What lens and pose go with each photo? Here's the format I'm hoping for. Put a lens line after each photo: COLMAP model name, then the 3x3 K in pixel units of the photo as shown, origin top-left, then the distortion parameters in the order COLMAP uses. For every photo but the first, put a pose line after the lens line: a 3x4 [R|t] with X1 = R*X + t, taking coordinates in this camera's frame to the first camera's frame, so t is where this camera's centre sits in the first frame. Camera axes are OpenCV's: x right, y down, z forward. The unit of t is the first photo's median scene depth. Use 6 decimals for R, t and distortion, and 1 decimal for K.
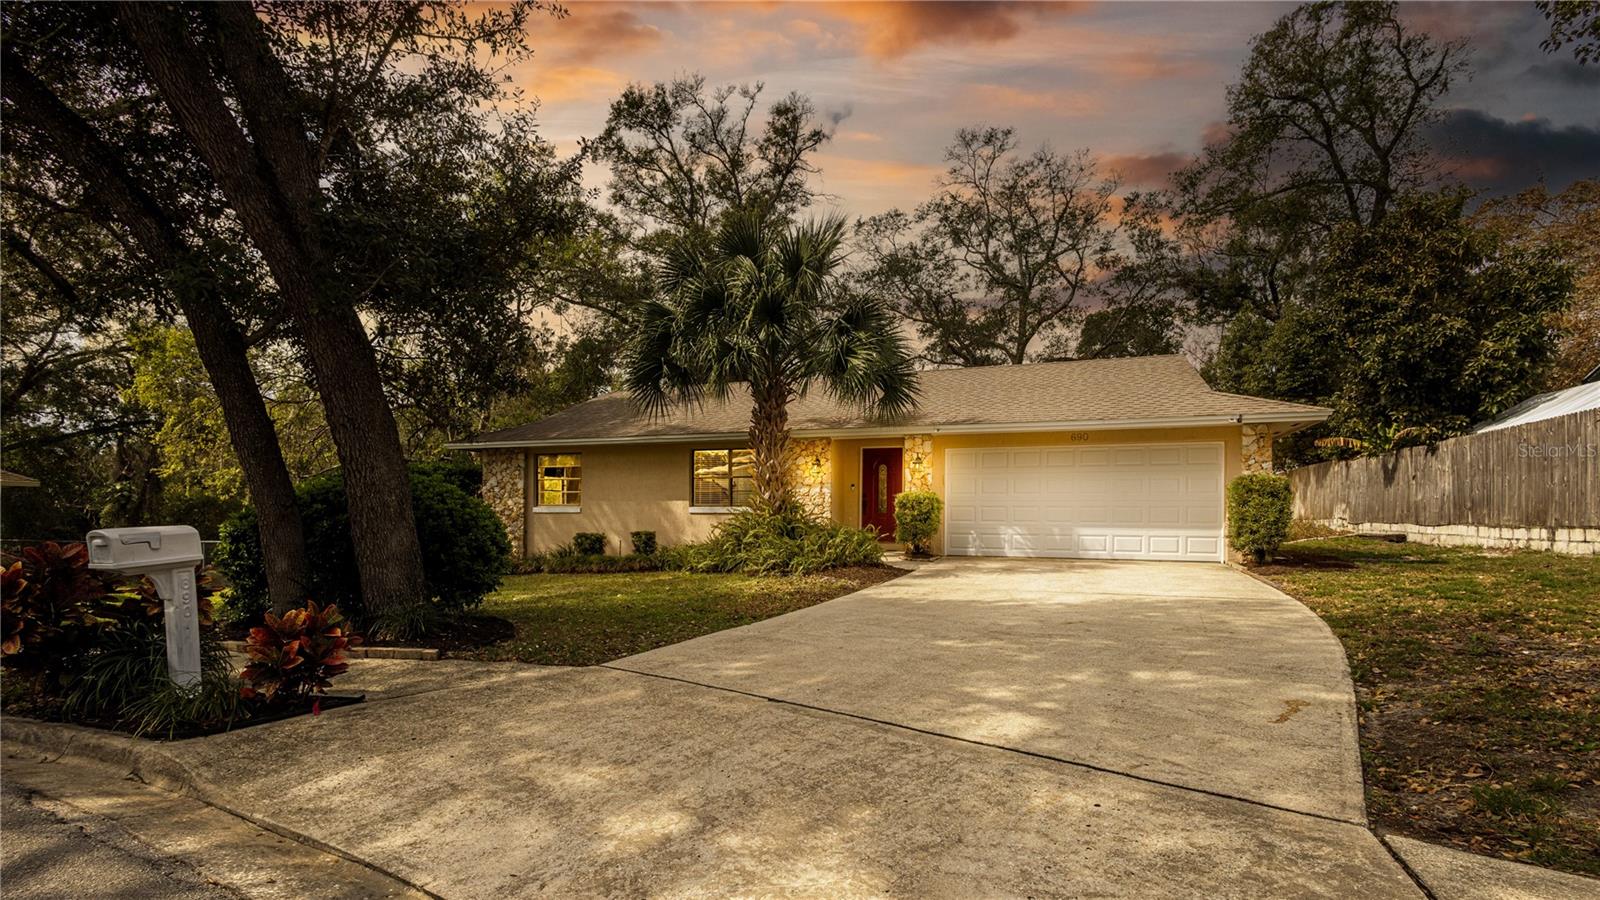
lens RADIAL K [[734.5, 0, 799.9], [0, 734.5, 517.1], [0, 0, 1]] dist [0.026222, -0.009086]
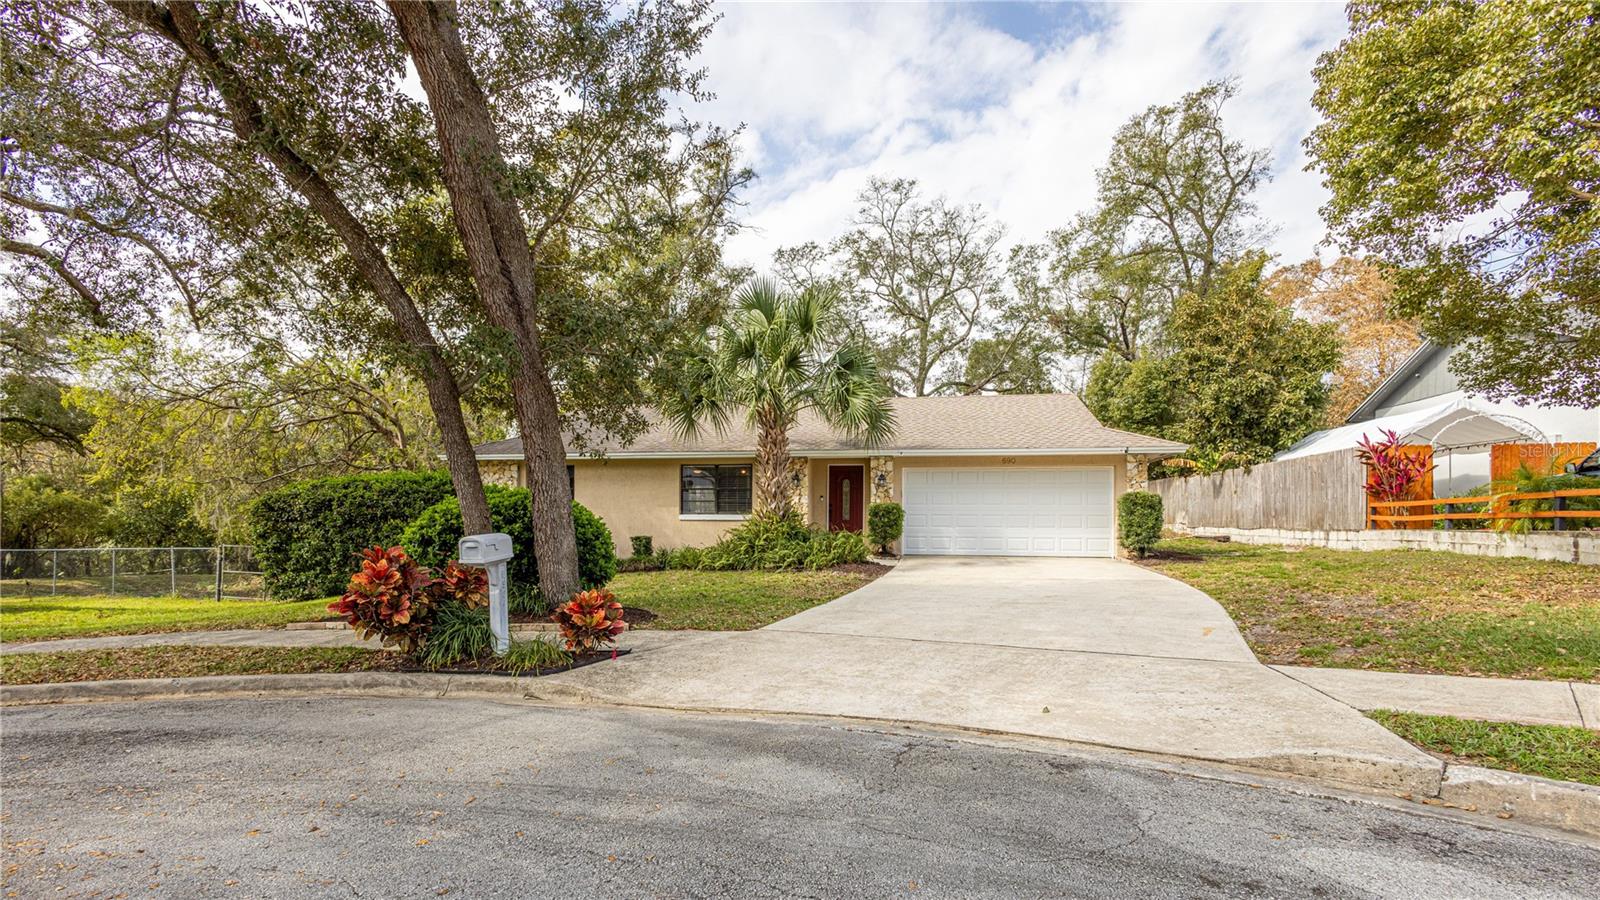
lens RADIAL K [[734.5, 0, 799.9], [0, 734.5, 517.1], [0, 0, 1]] dist [0.026222, -0.009086]
pose [[0.985155, -0.000229, 0.171667, -0.124886], [0.001113, 0.999987, -0.005053, -0.003107], [-0.171664, 0.005169, 0.985142, -0.122499]]
